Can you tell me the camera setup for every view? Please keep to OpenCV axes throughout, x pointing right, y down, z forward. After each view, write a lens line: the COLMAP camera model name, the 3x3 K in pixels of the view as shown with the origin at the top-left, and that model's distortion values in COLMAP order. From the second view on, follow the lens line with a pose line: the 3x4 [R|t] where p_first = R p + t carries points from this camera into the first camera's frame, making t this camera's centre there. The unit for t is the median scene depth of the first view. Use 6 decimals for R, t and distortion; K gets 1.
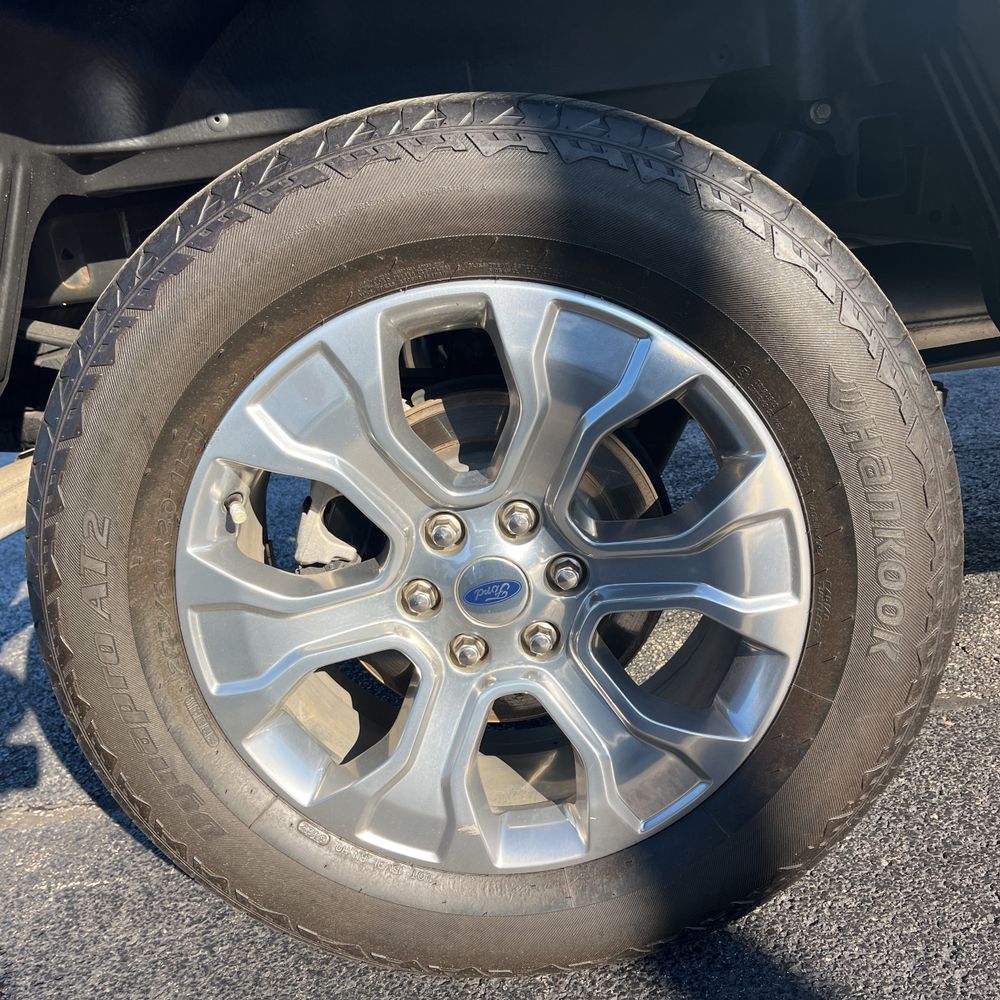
lens RADIAL K [[1005.4, 0, 500.9], [0, 1005.4, 503.9], [0, 0, 1]] dist [0.037937, -0.026356]
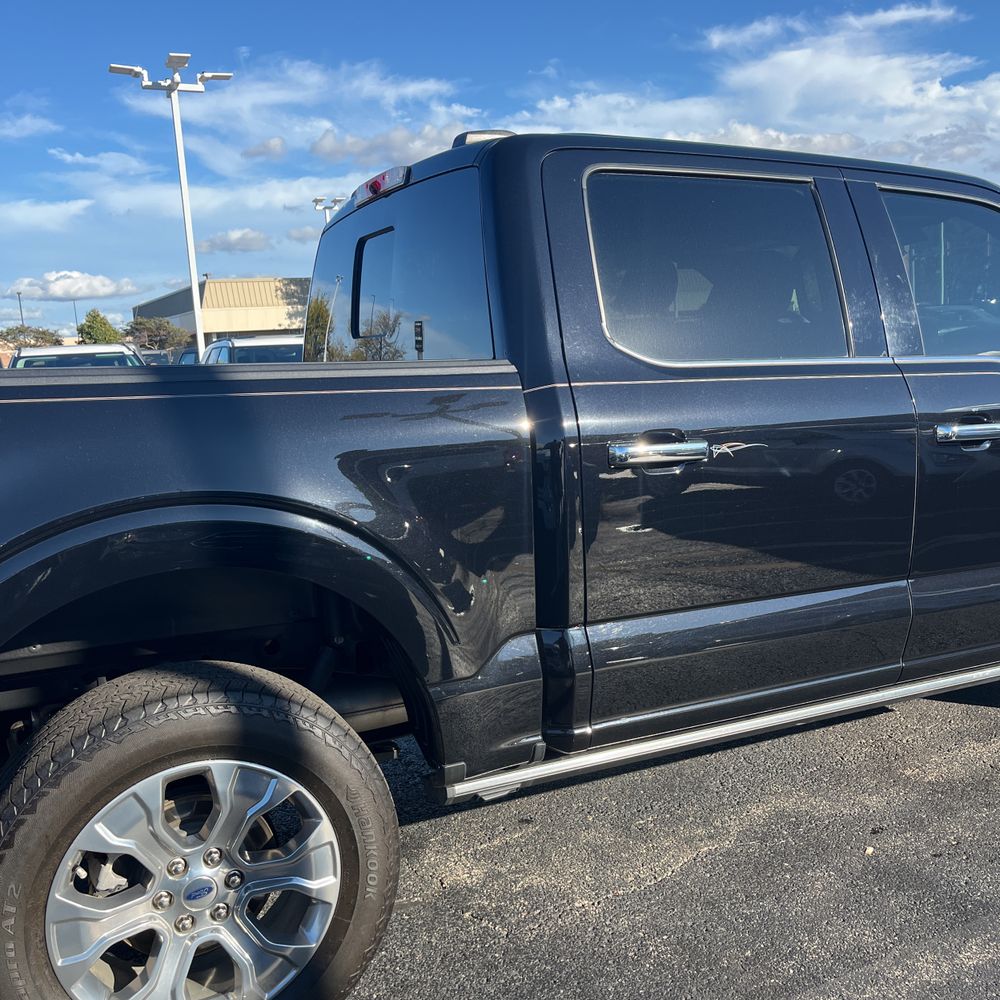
lens RADIAL K [[1024.0, 0, 503.5], [0, 1024.0, 485.5], [0, 0, 1]] dist [0.076776, -0.122593]
pose [[0.889118, 0.034952, 0.456341, -0.478188], [0.050549, 0.983480, -0.173814, -0.357589], [-0.454877, 0.177609, 0.872664, -1.410482]]
